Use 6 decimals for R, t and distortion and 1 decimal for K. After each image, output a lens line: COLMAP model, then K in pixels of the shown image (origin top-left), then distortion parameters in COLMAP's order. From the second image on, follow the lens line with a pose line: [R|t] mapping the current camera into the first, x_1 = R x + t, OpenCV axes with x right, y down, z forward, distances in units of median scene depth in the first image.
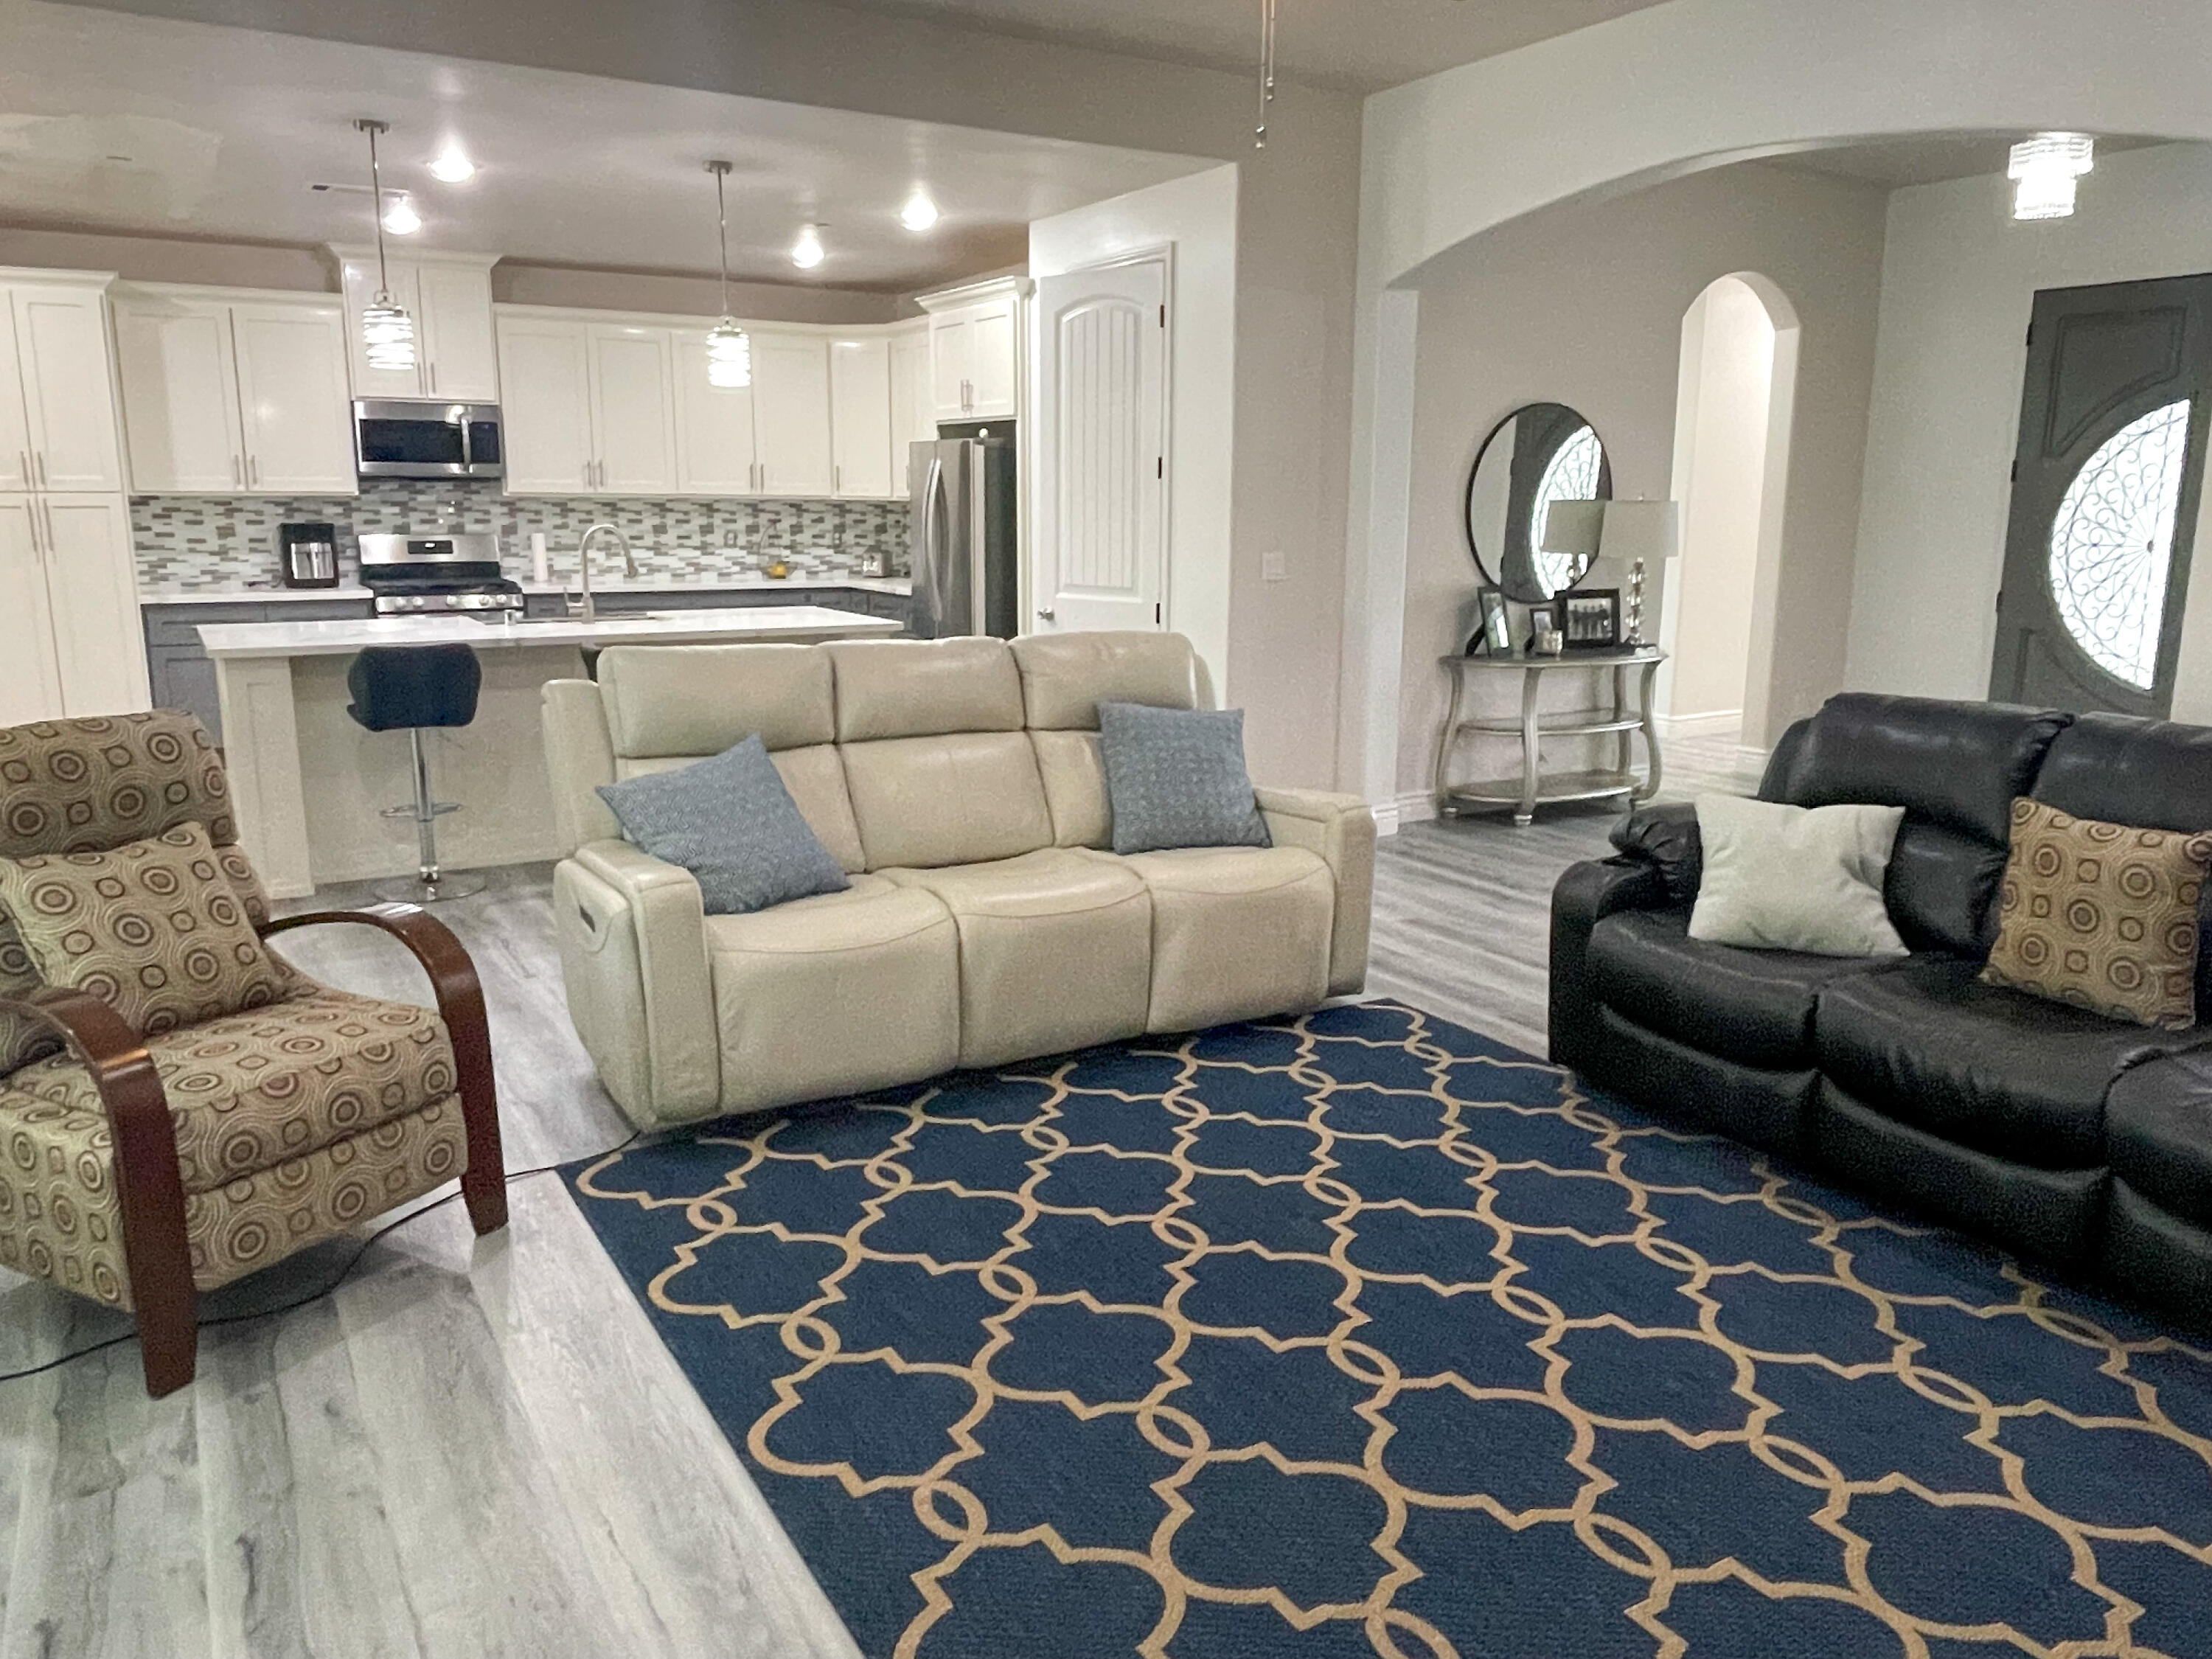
lens RADIAL K [[1570.5, 0, 1087.3], [0, 1570.5, 817.5], [0, 0, 1]] dist [0.008494, -0.030318]
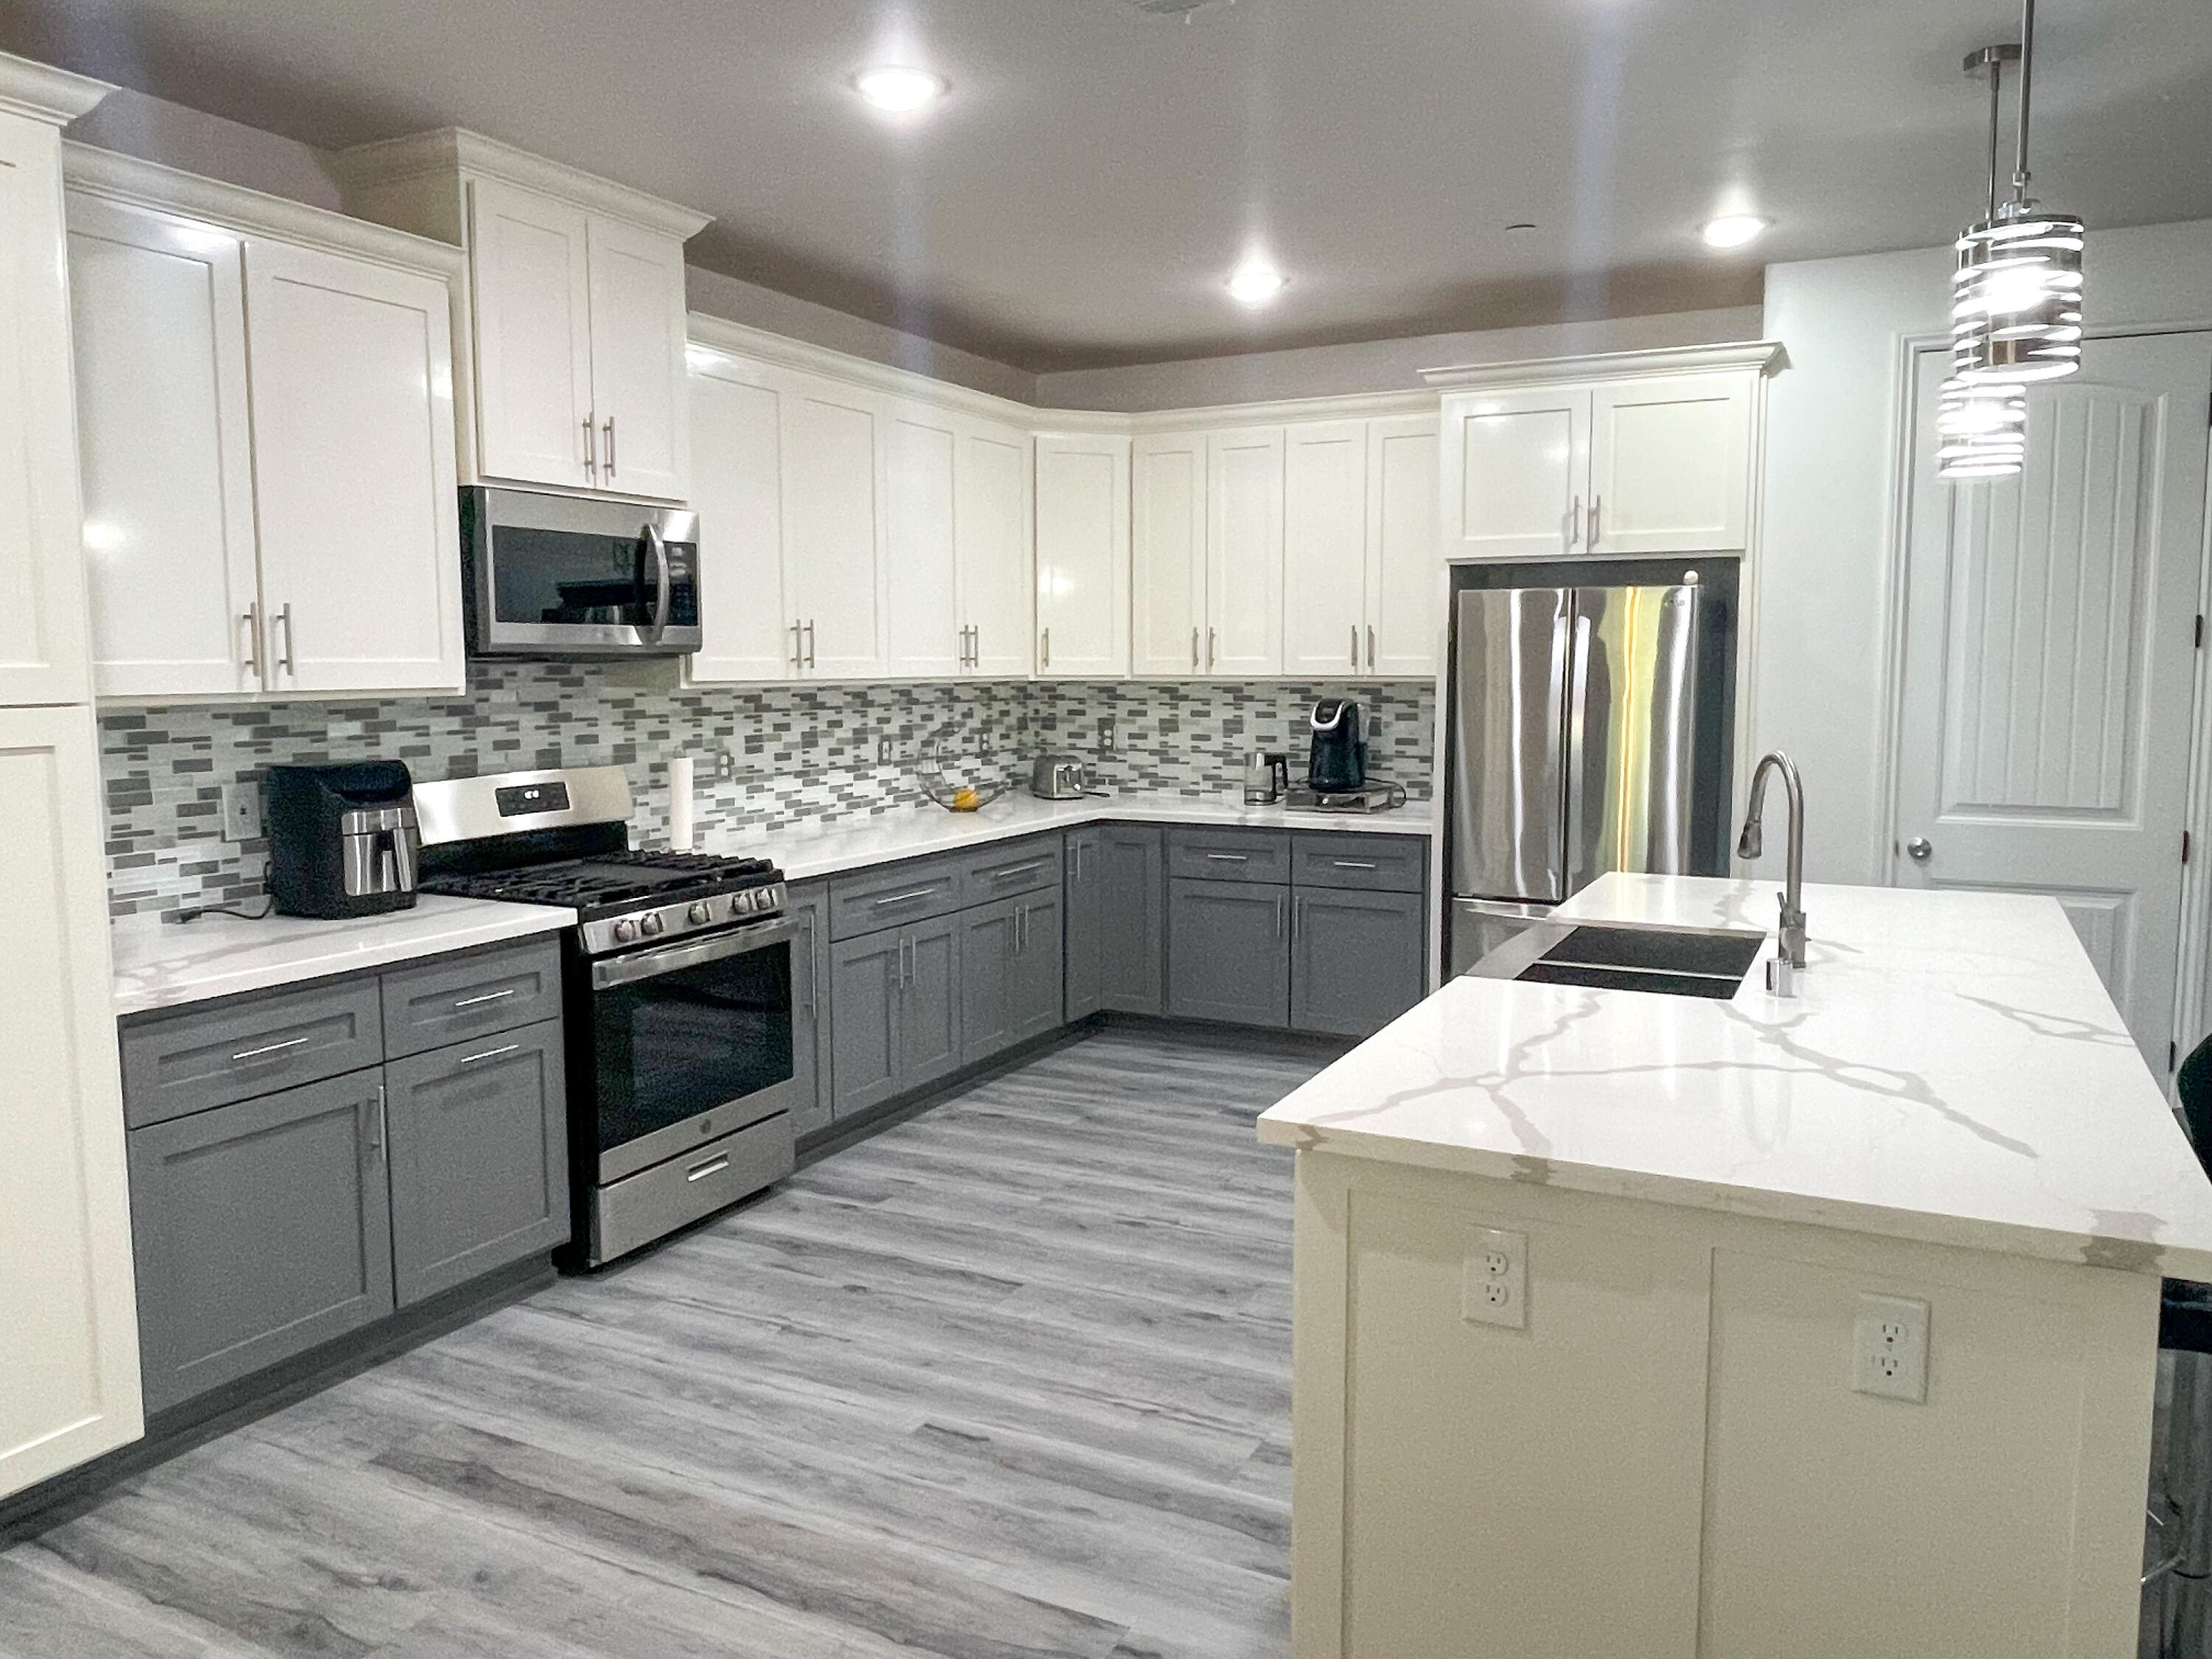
lens RADIAL K [[1570.5, 0, 1116.7], [0, 1570.5, 834.5], [0, 0, 1]] dist [0.008494, -0.030318]
pose [[0.841230, -0.072328, 0.535817, -0.541742], [0.121915, 0.990865, -0.057652, -0.115164], [-0.526752, 0.113823, 0.842363, 0.521017]]
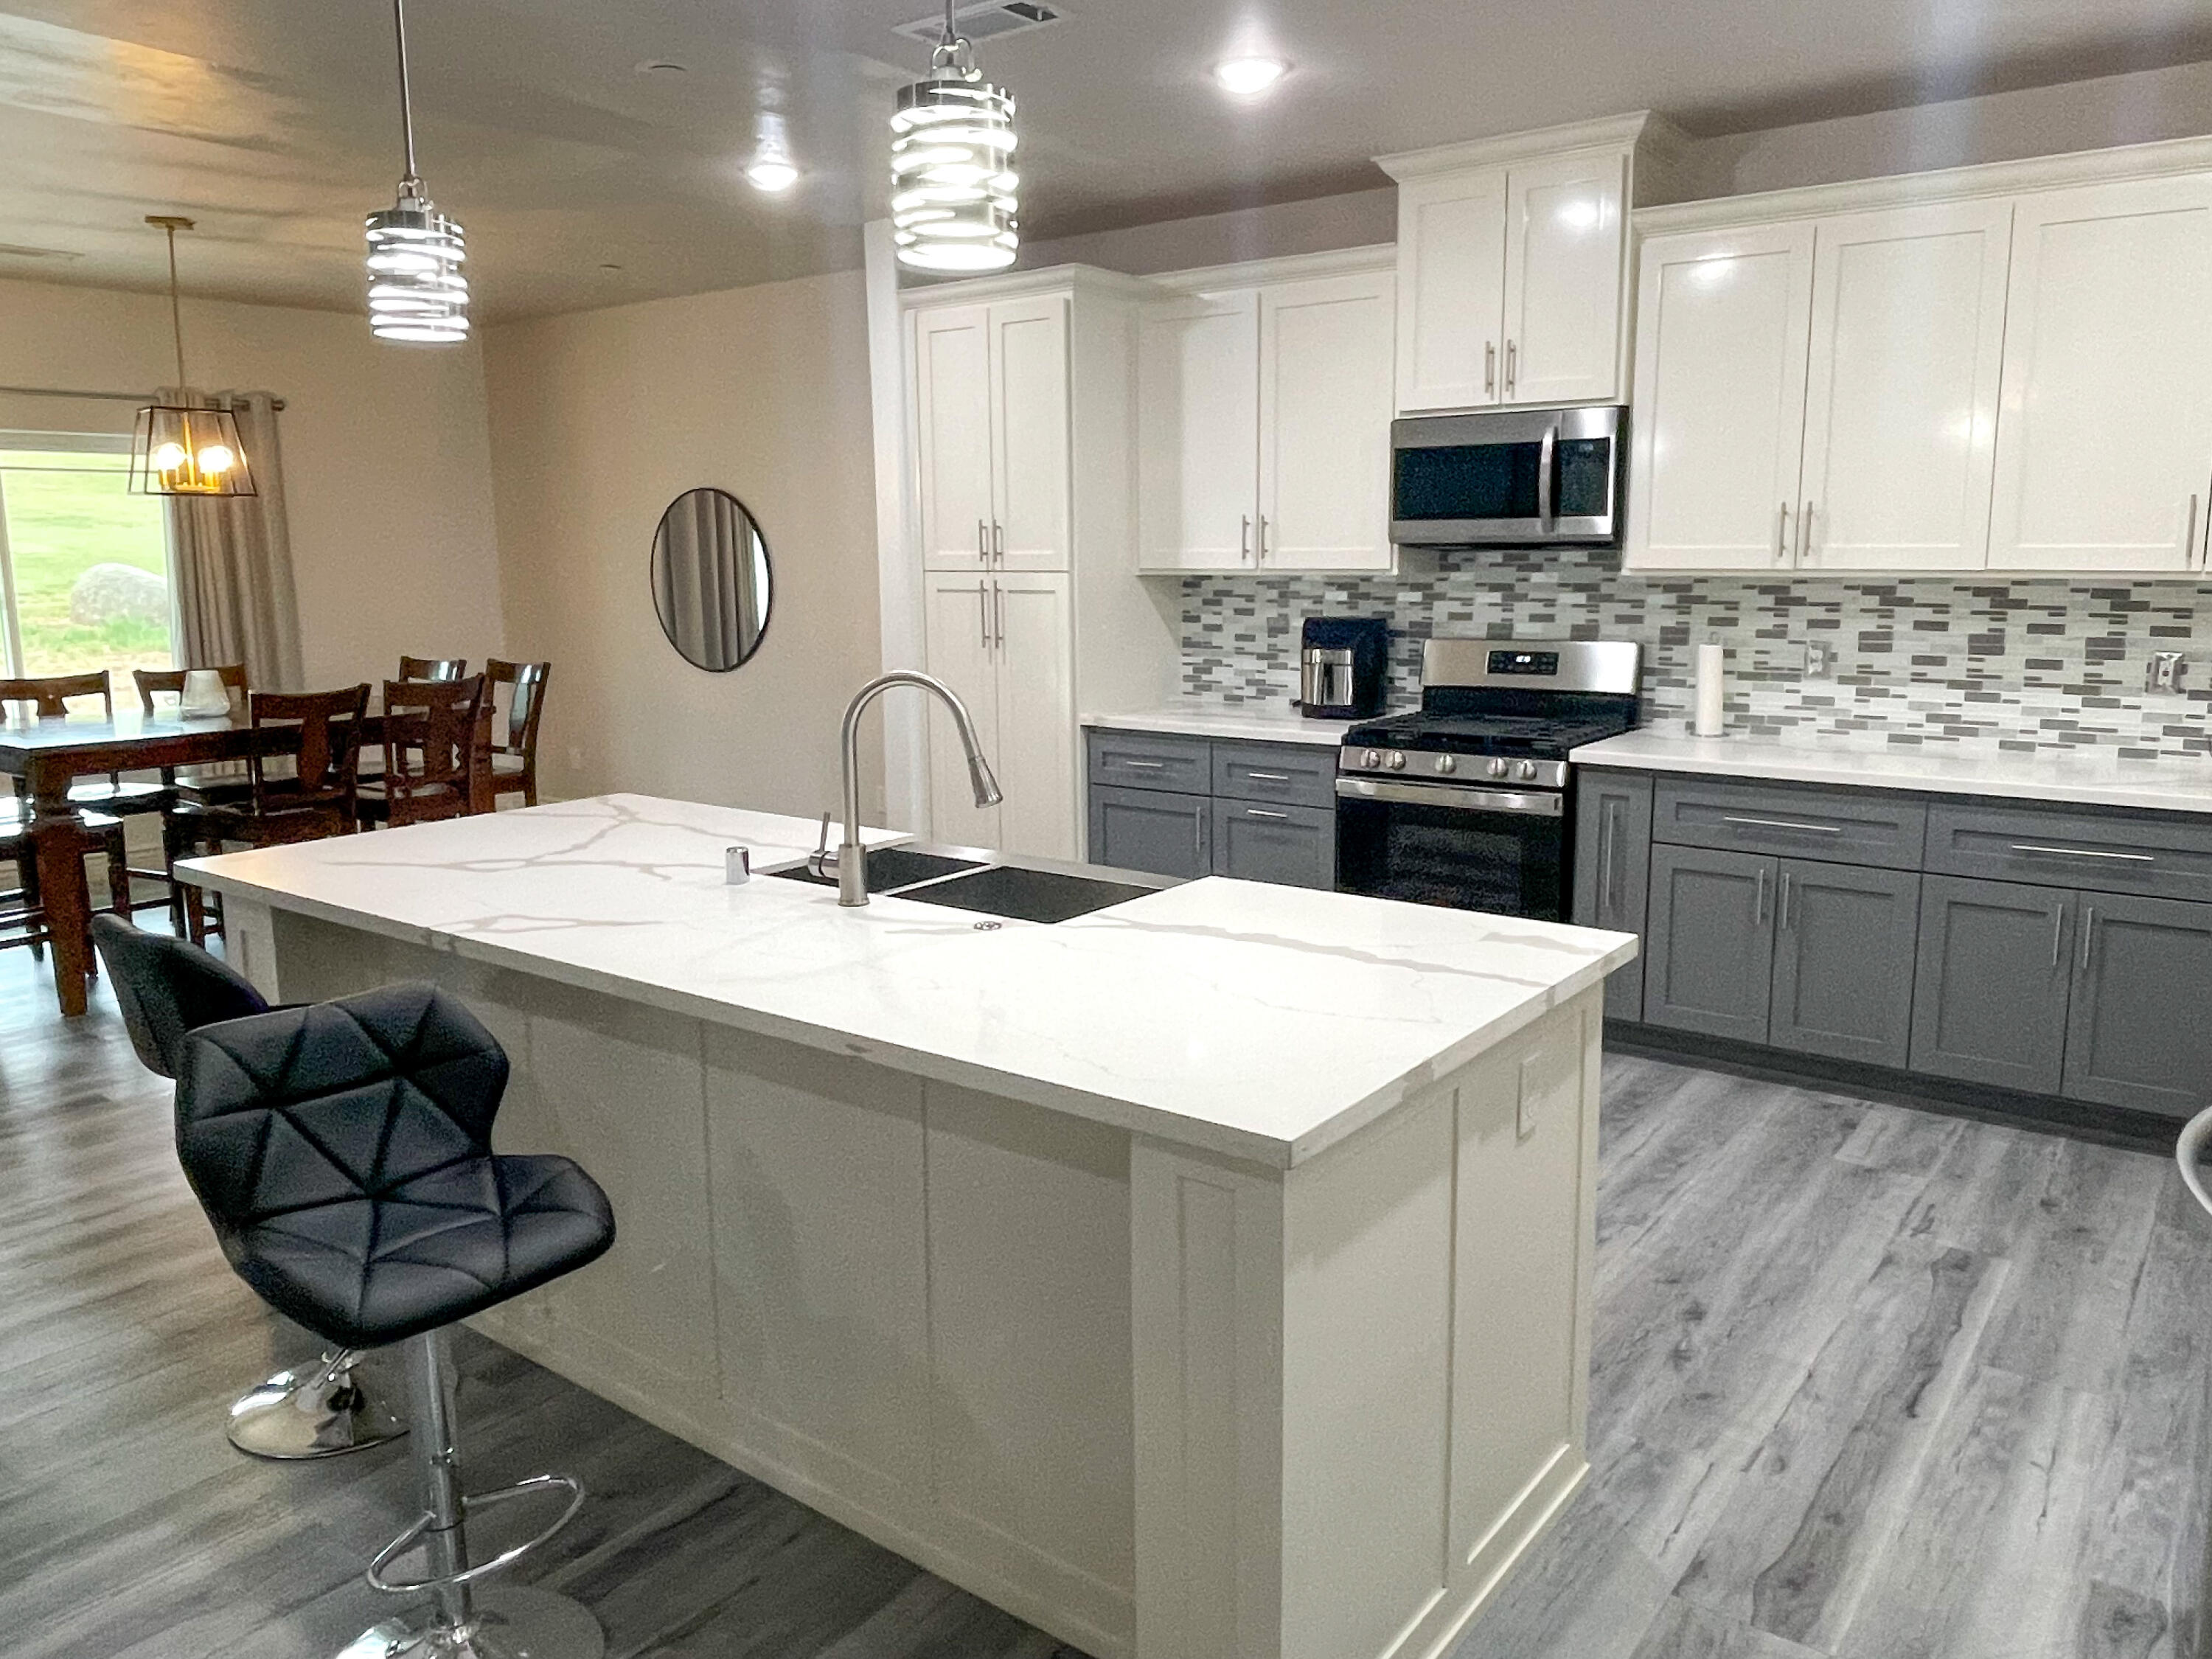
lens RADIAL K [[1570.5, 0, 1117.1], [0, 1570.5, 817.8], [0, 0, 1]] dist [0.008494, -0.030318]
pose [[0.374353, 0.139670, -0.916707, 0.070057], [-0.182193, 0.980400, 0.074973, -0.135525], [0.909212, 0.138951, 0.392462, 0.661867]]
